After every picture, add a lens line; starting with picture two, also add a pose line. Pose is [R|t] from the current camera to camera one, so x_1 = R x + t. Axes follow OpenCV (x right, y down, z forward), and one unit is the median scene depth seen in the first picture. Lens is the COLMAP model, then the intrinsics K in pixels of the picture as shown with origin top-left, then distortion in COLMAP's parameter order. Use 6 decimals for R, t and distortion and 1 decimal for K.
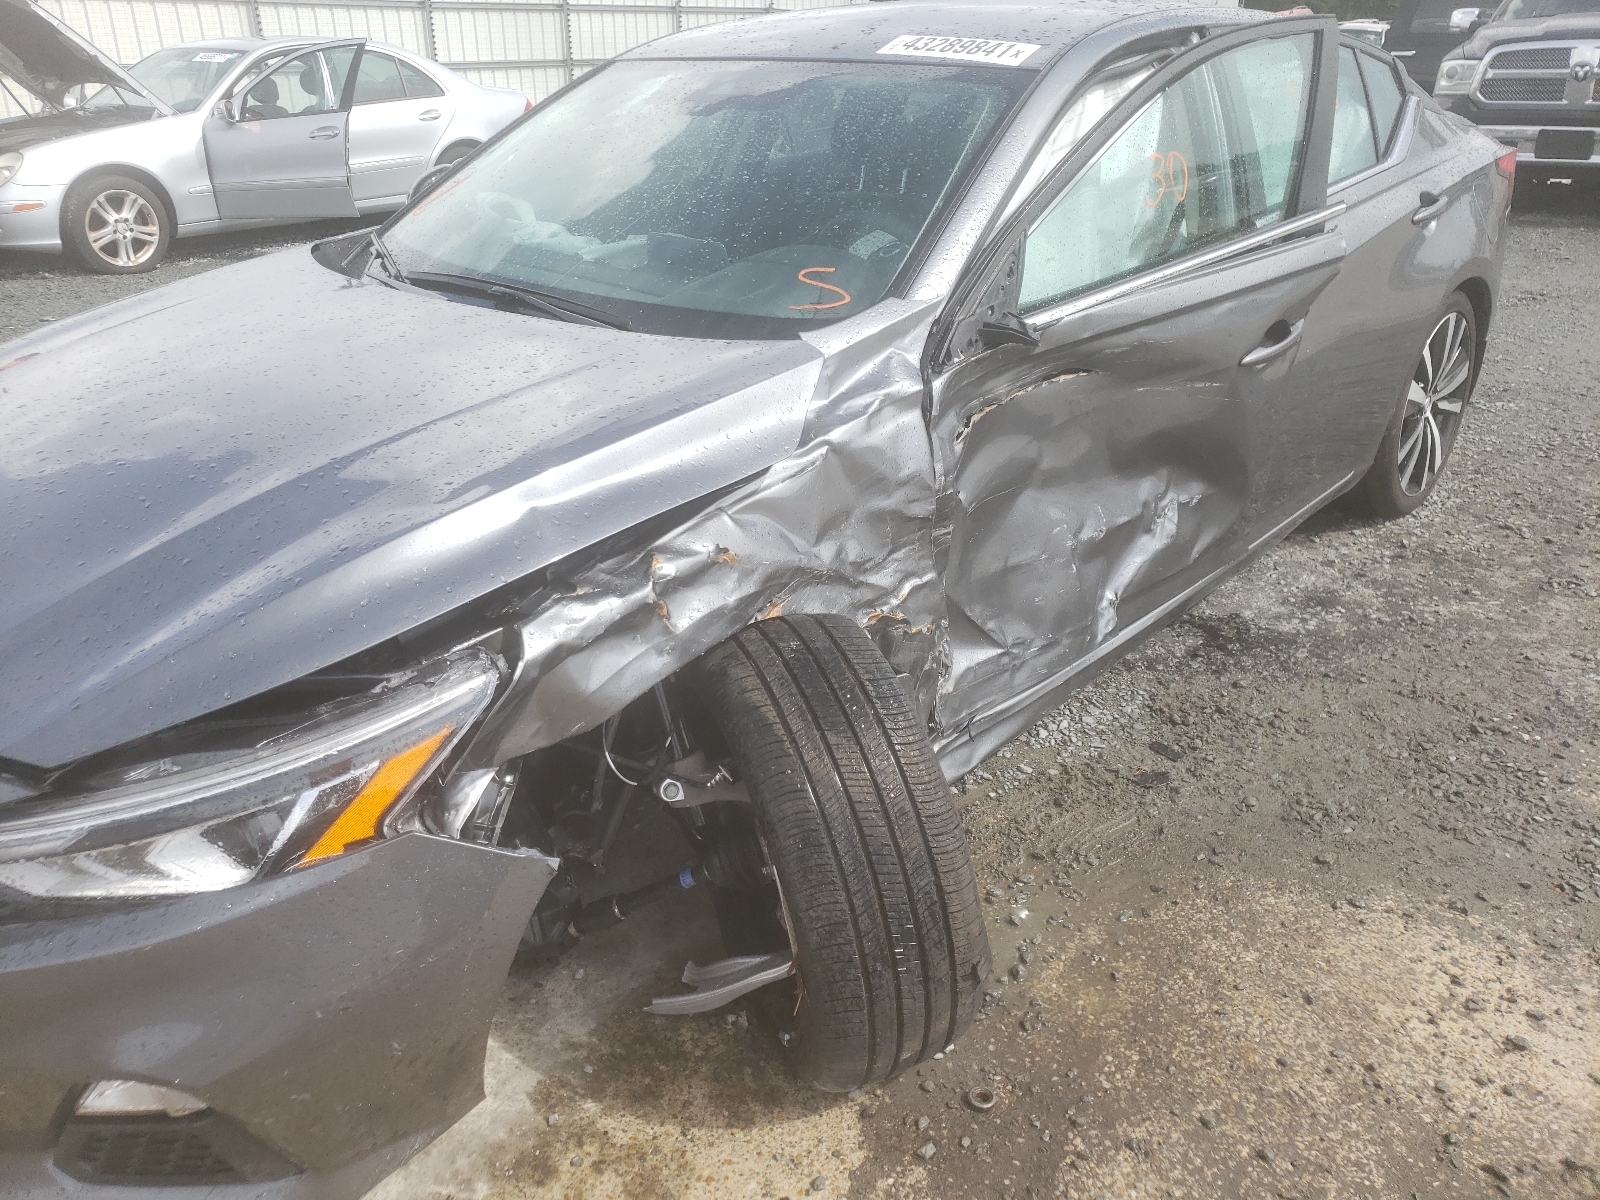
lens RADIAL K [[1216.6, 0, 793.2], [0, 1216.6, 587.5], [0, 0, 1]] dist [0.024647, 0.012297]
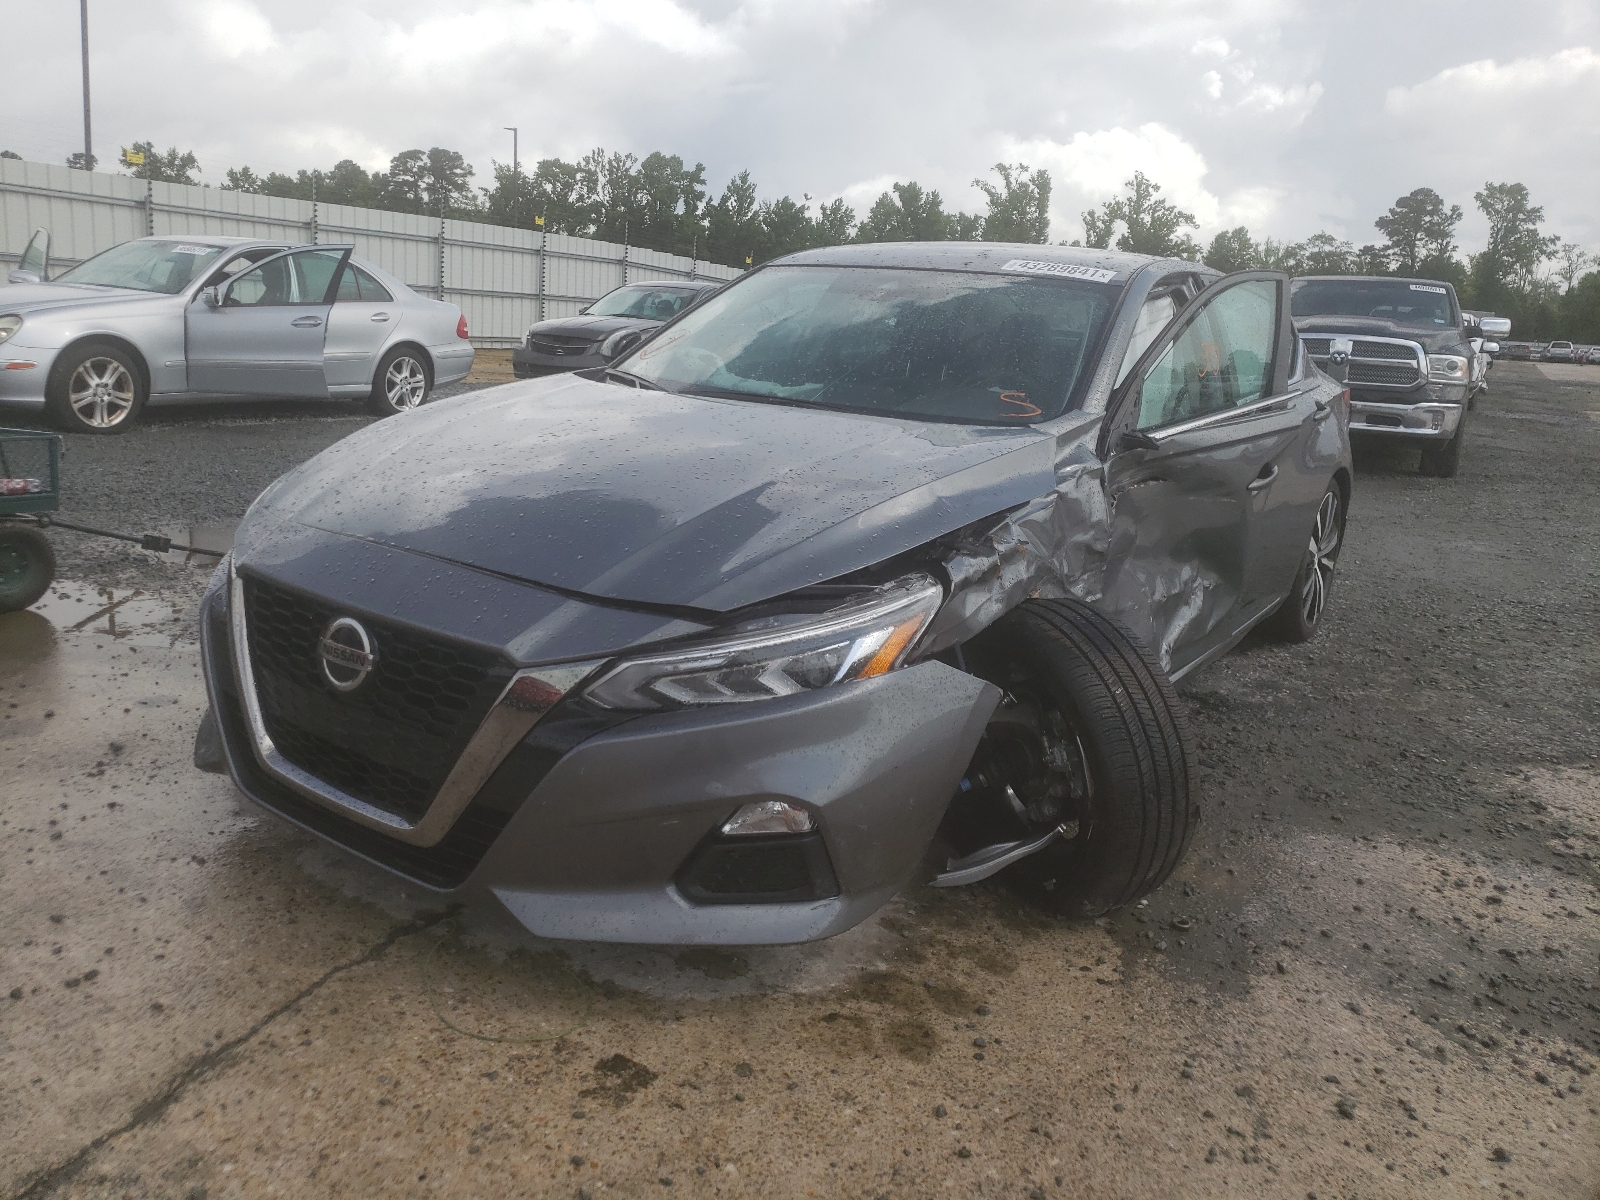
lens RADIAL K [[1216.6, 0, 801.5], [0, 1216.6, 603.8], [0, 0, 1]] dist [0.024647, 0.012297]
pose [[0.985062, 0.039177, 0.167686, -0.416627], [-0.008975, 0.984133, -0.177205, 0.226487], [-0.171967, 0.173053, 0.969783, -0.310577]]
